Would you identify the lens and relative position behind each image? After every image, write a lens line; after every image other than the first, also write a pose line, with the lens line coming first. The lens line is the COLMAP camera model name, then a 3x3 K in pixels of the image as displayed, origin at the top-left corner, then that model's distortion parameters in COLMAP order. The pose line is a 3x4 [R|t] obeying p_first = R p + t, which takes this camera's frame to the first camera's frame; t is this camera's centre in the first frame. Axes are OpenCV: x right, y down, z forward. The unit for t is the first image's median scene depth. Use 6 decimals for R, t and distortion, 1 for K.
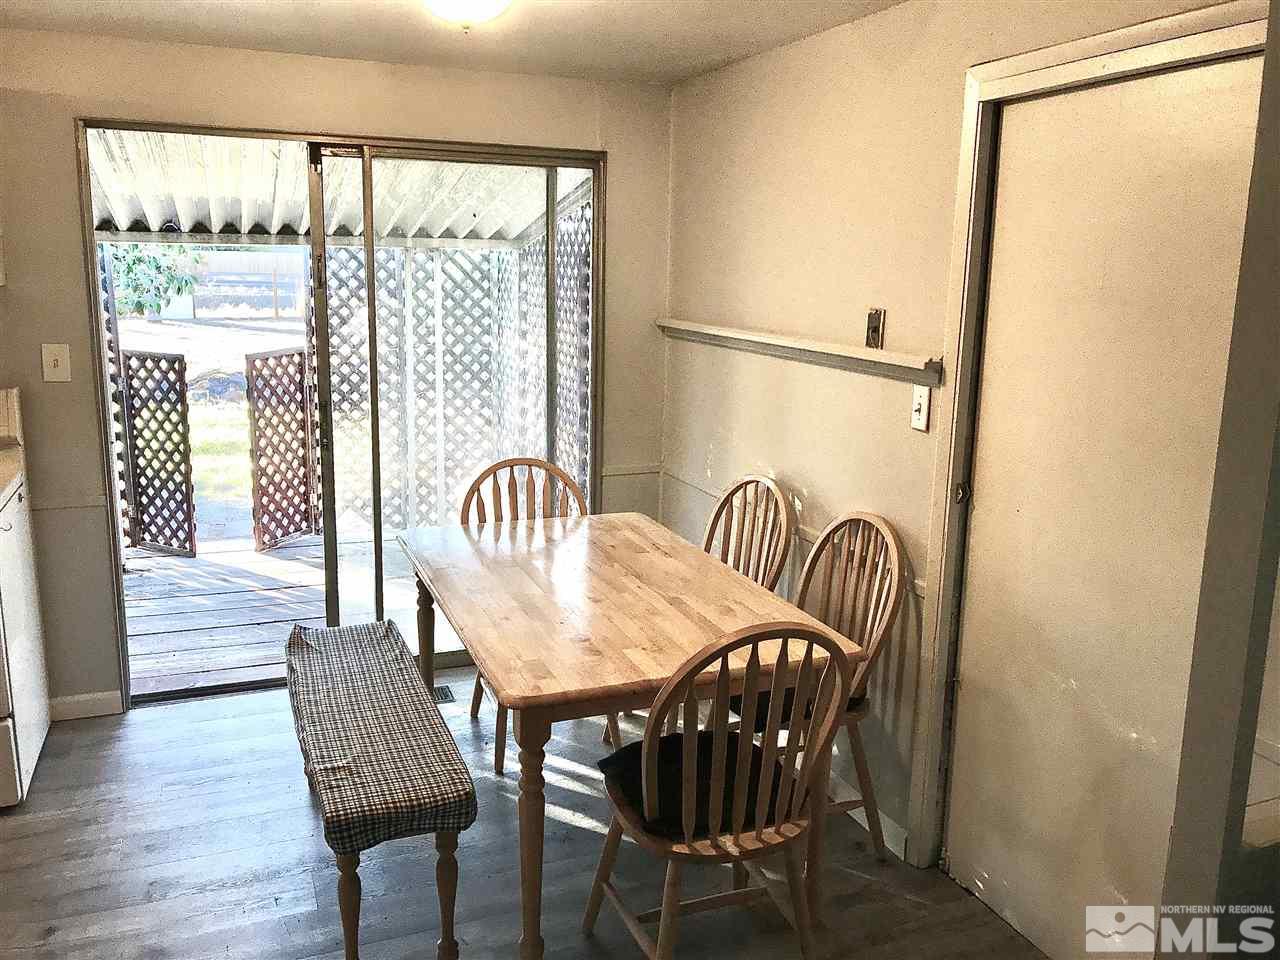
lens RADIAL K [[1051.1, 0, 640.0], [0, 1051.1, 480.0], [0, 0, 1]] dist [0.071742, -0.136115]
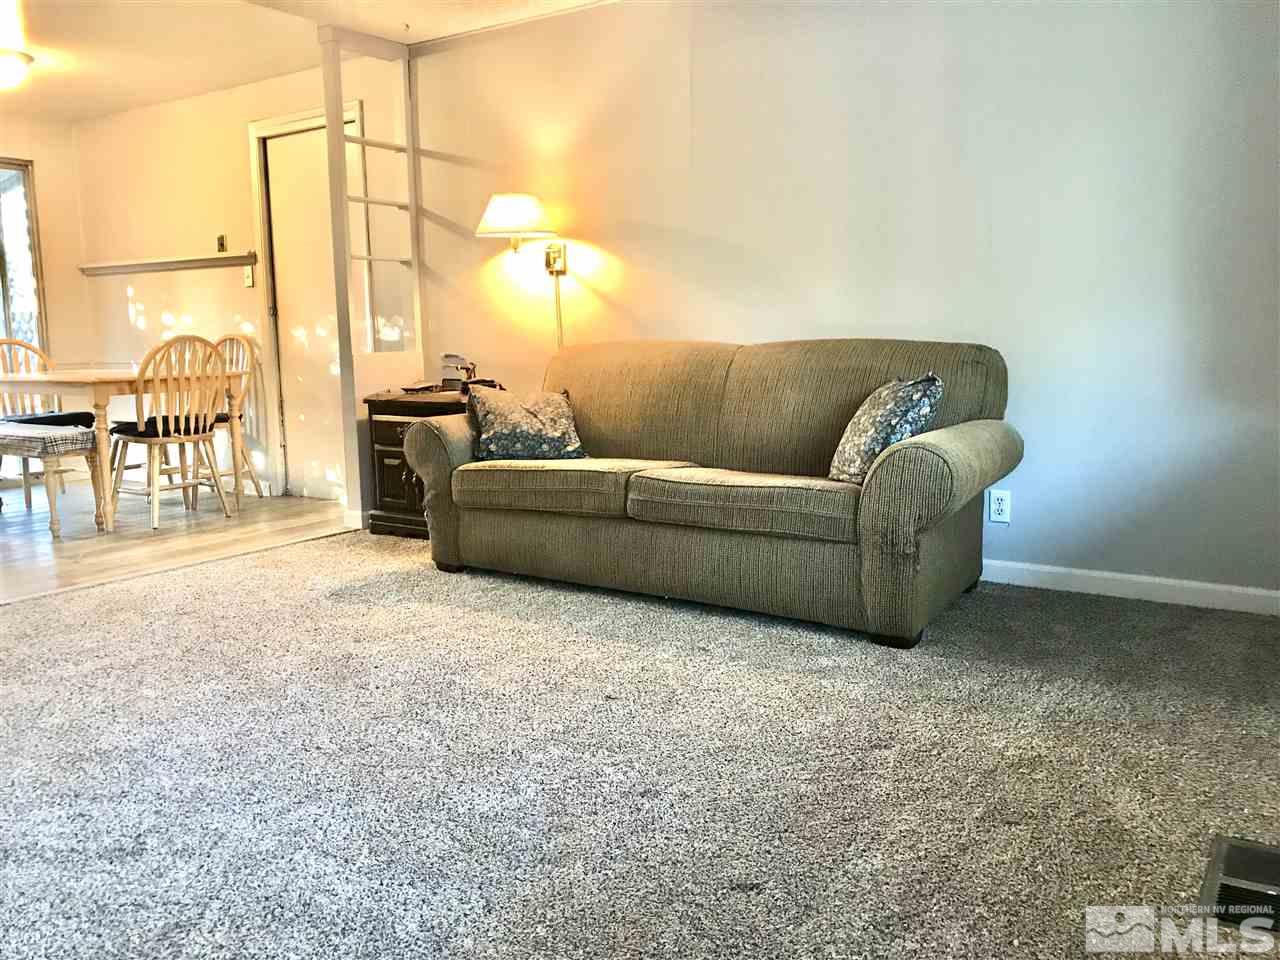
lens RADIAL K [[1051.1, 0, 640.0], [0, 1051.1, 480.0], [0, 0, 1]] dist [0.071742, -0.136115]
pose [[0.826773, -0.106801, 0.552305, -0.308787], [0.142118, 0.989619, -0.021378, 0.497687], [-0.544288, 0.096167, 0.833368, -1.180076]]
